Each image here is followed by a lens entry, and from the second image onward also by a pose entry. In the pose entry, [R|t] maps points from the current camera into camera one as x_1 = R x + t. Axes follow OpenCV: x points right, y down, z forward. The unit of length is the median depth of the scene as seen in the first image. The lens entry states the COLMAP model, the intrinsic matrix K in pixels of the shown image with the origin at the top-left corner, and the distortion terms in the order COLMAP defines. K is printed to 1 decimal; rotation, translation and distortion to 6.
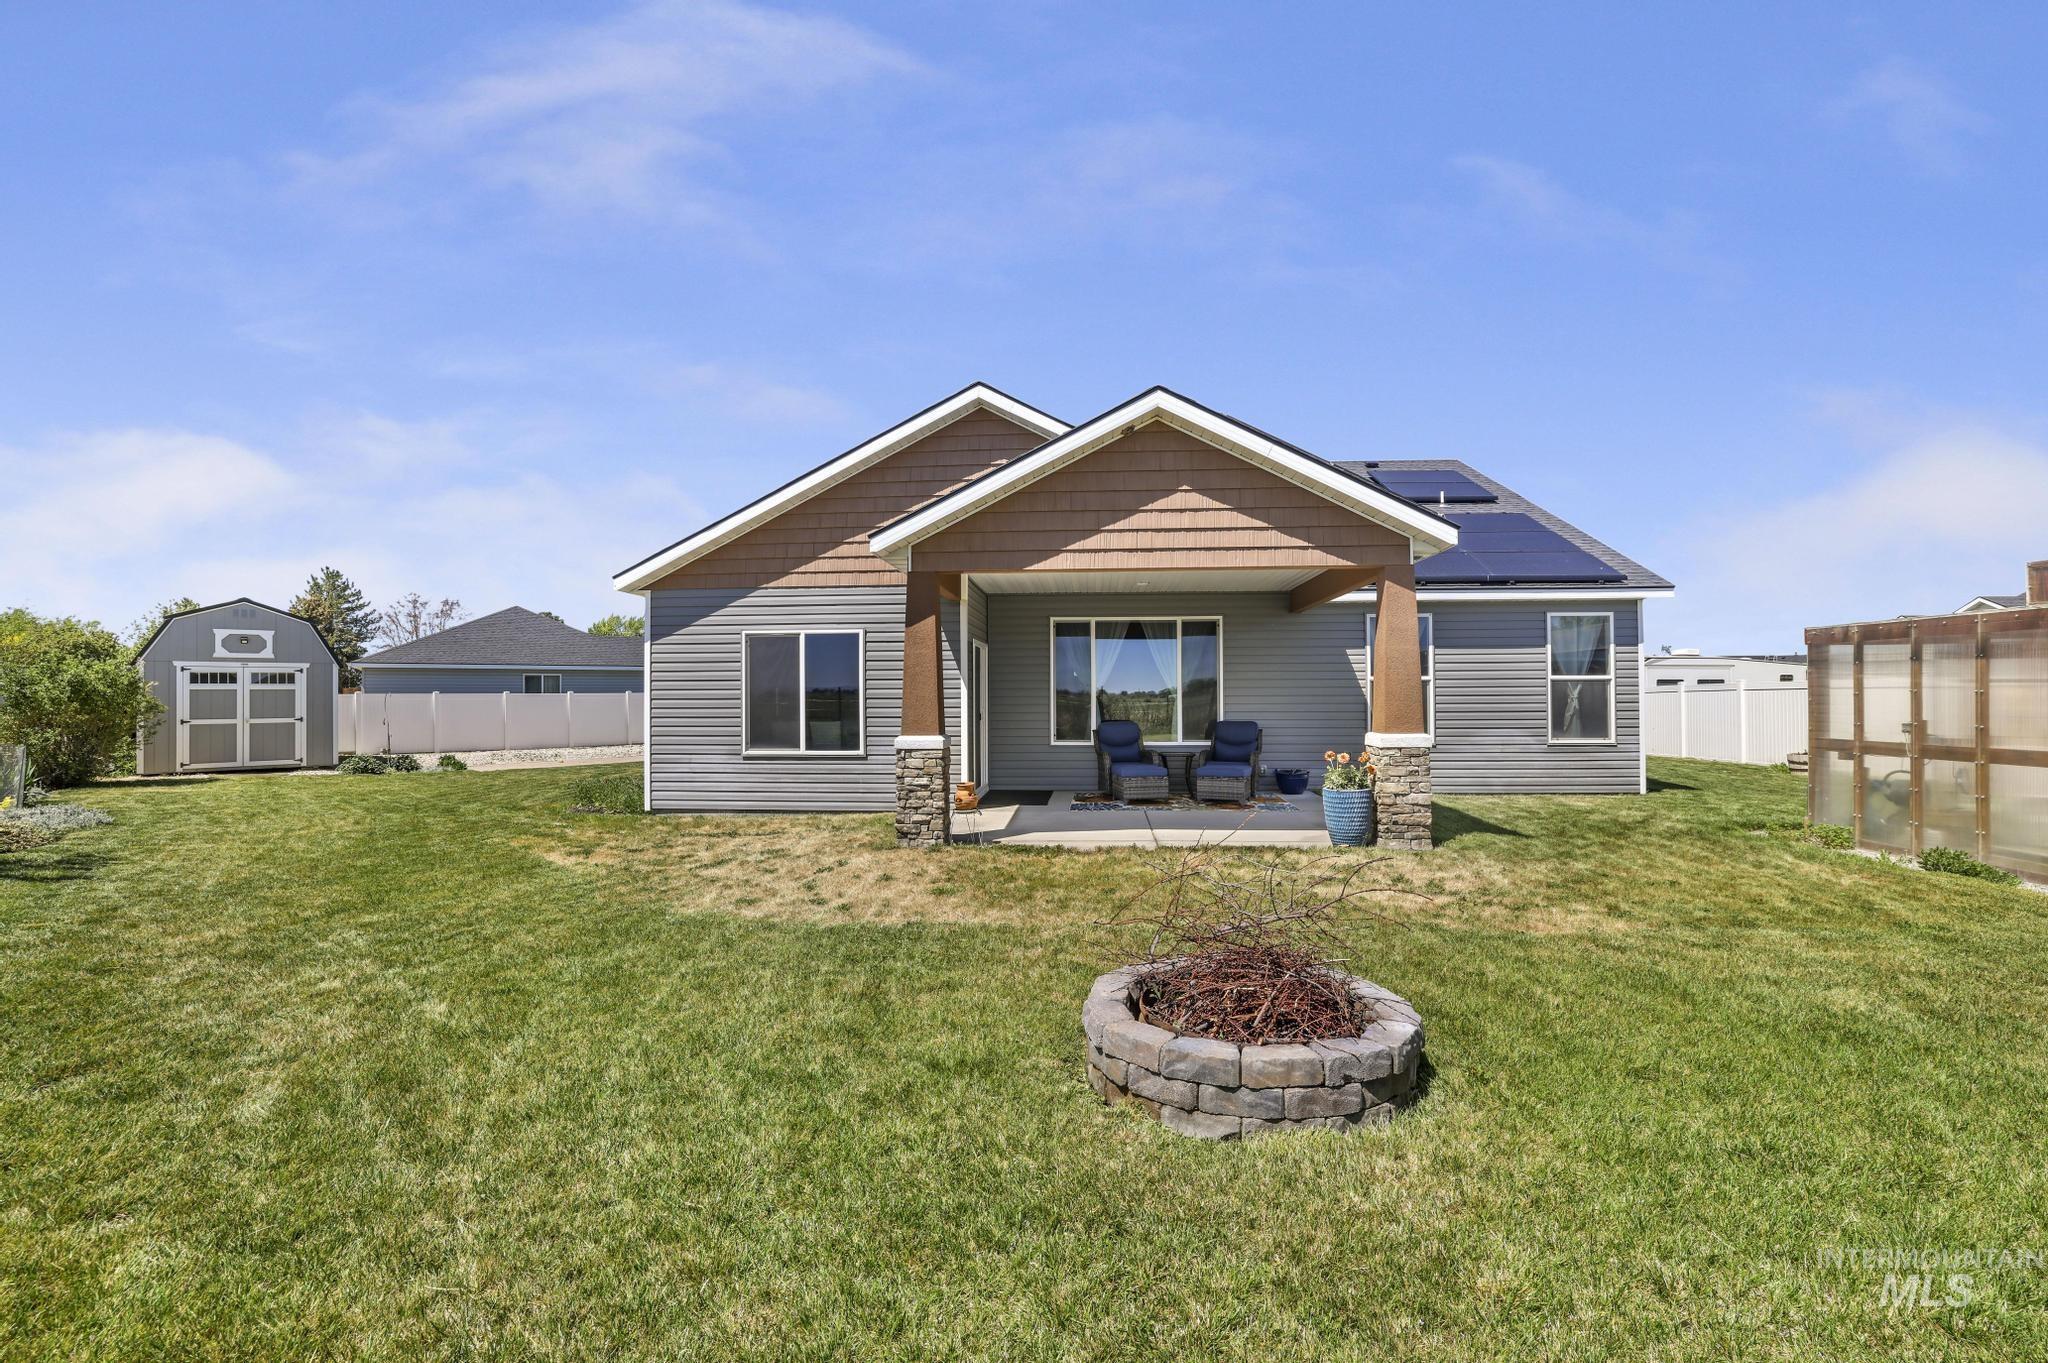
lens RADIAL K [[898.2, 0, 1026.5], [0, 898.2, 684.8], [0, 0, 1]] dist [-0.041894, 0.017076]
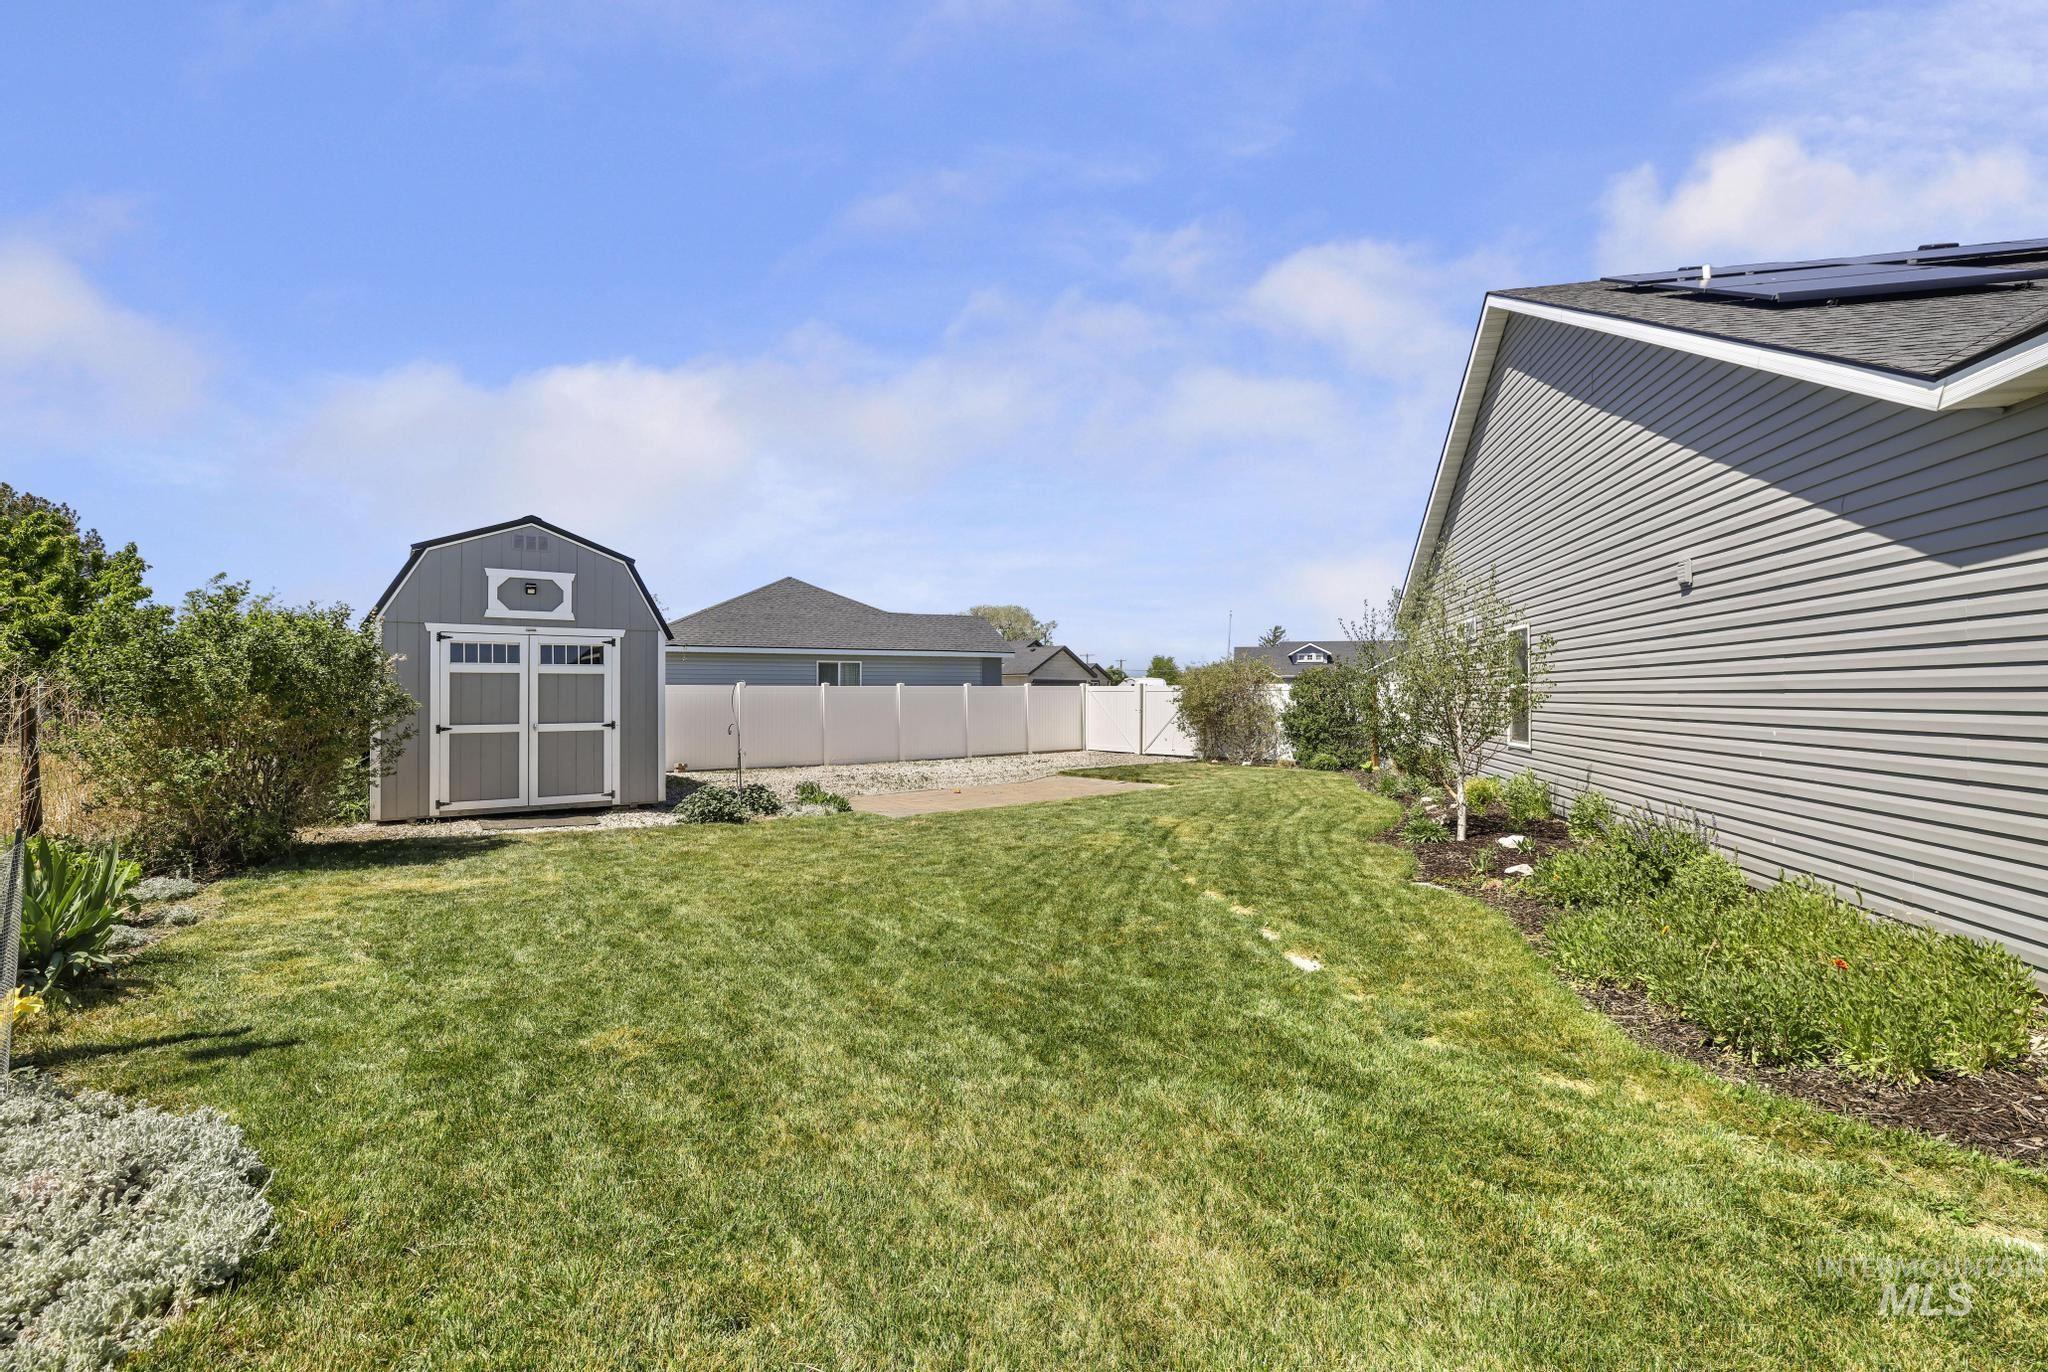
lens RADIAL K [[896.2, 0, 1016.6], [0, 896.2, 680.8], [0, 0, 1]] dist [-0.047076, 0.018017]
pose [[0.987218, 0.002858, -0.159350, -0.481568], [-0.003175, 0.999993, -0.001734, 0.010215], [0.159344, 0.002218, 0.987221, 0.474804]]
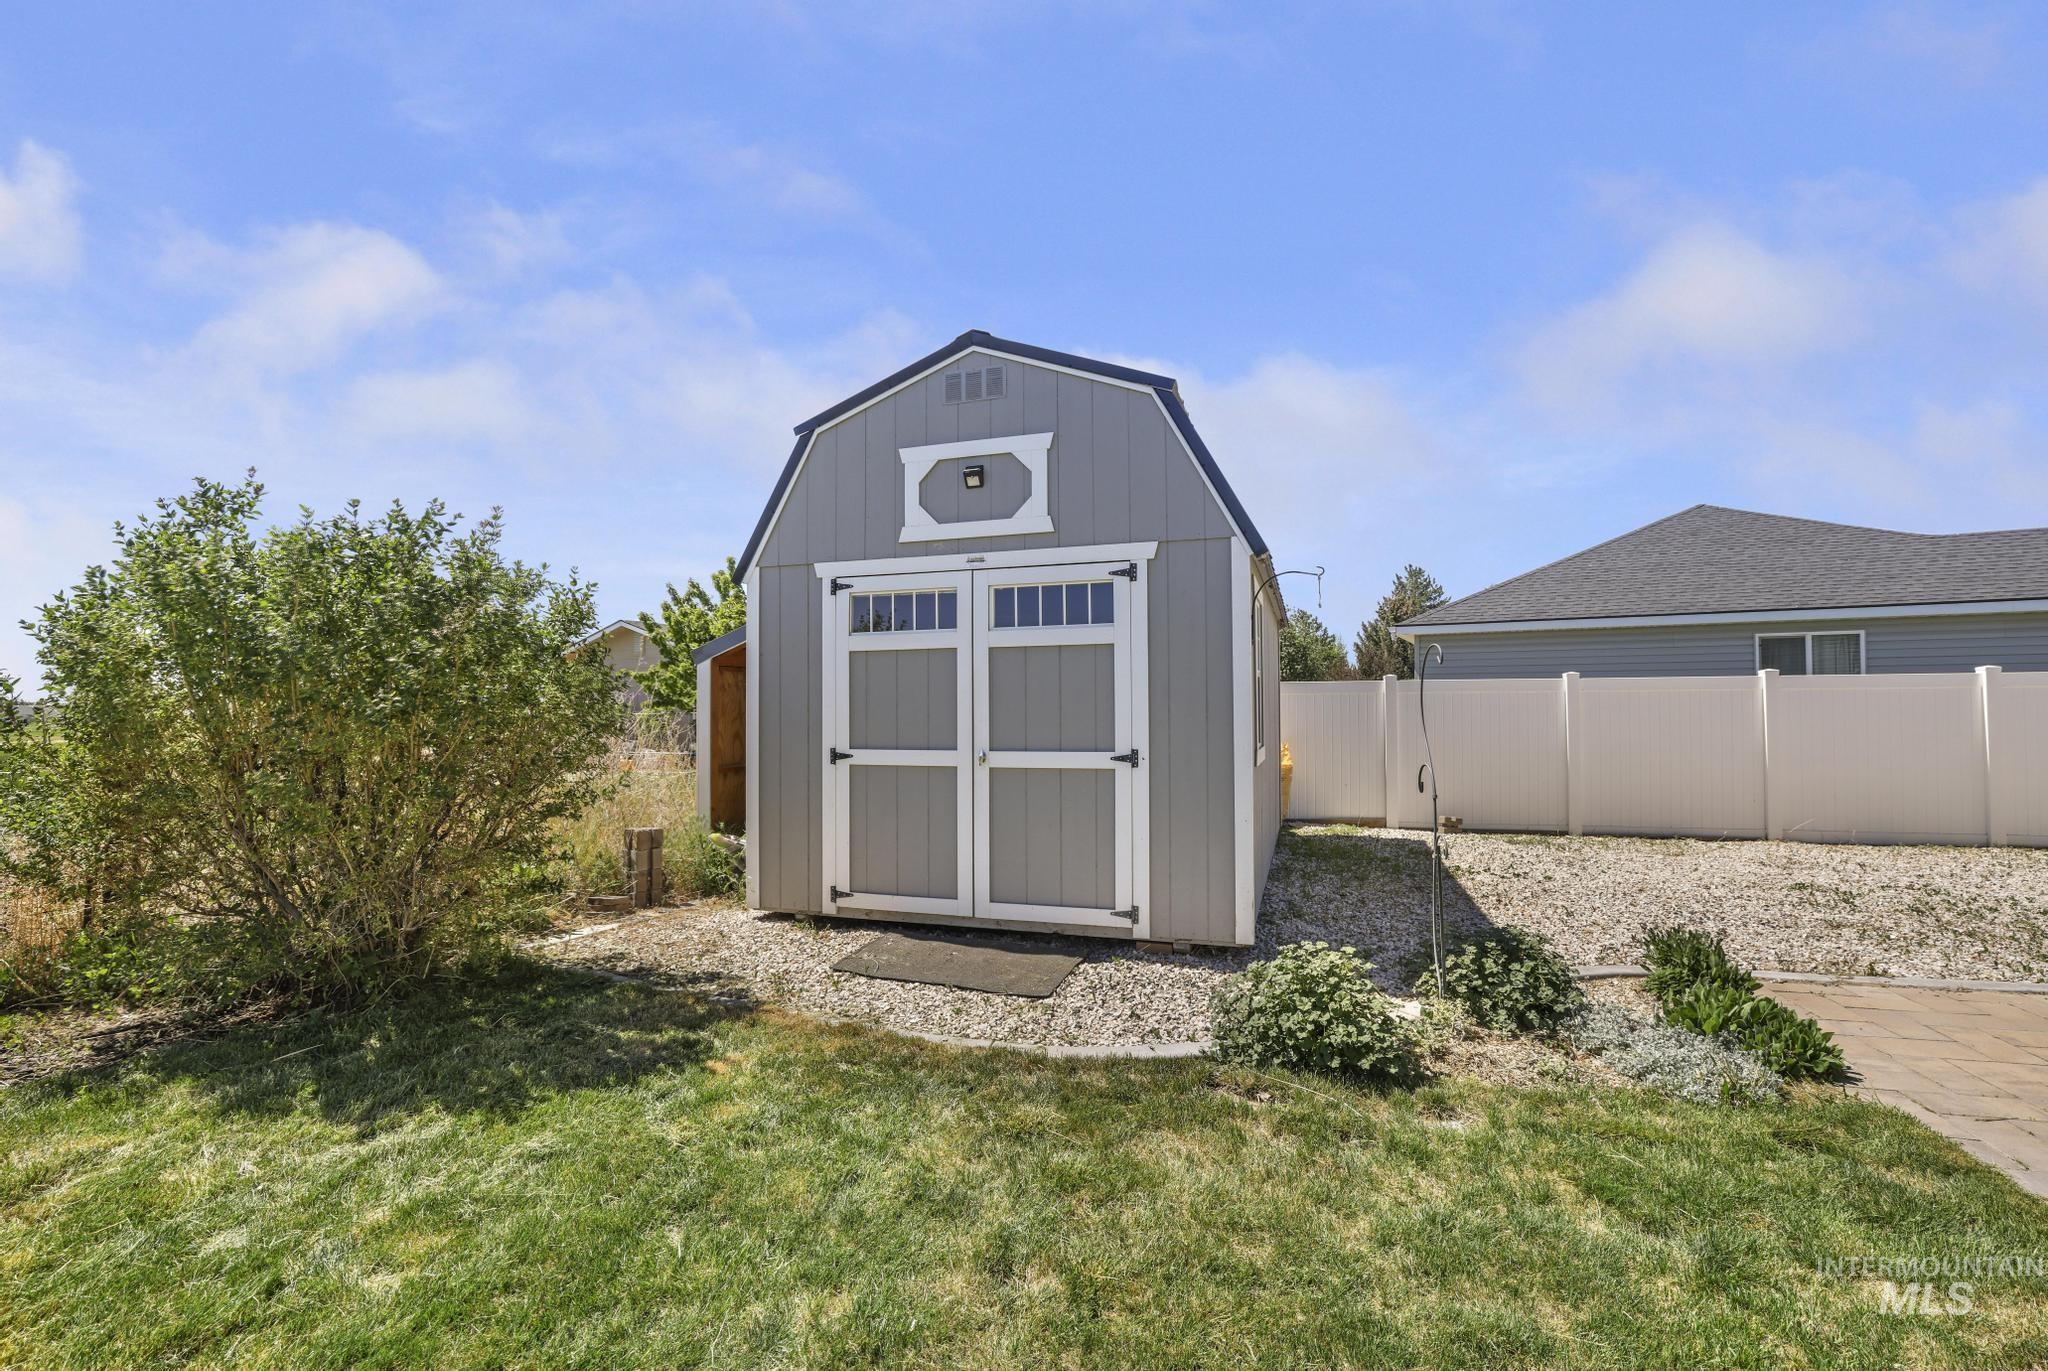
lens RADIAL K [[898.2, 0, 1026.5], [0, 898.2, 688.8], [0, 0, 1]] dist [-0.041894, 0.017076]
pose [[0.461765, -0.013001, -0.886907, -0.626373], [0.013219, 0.999882, -0.007775, 0.021186], [0.886904, -0.008134, 0.461882, 0.882344]]
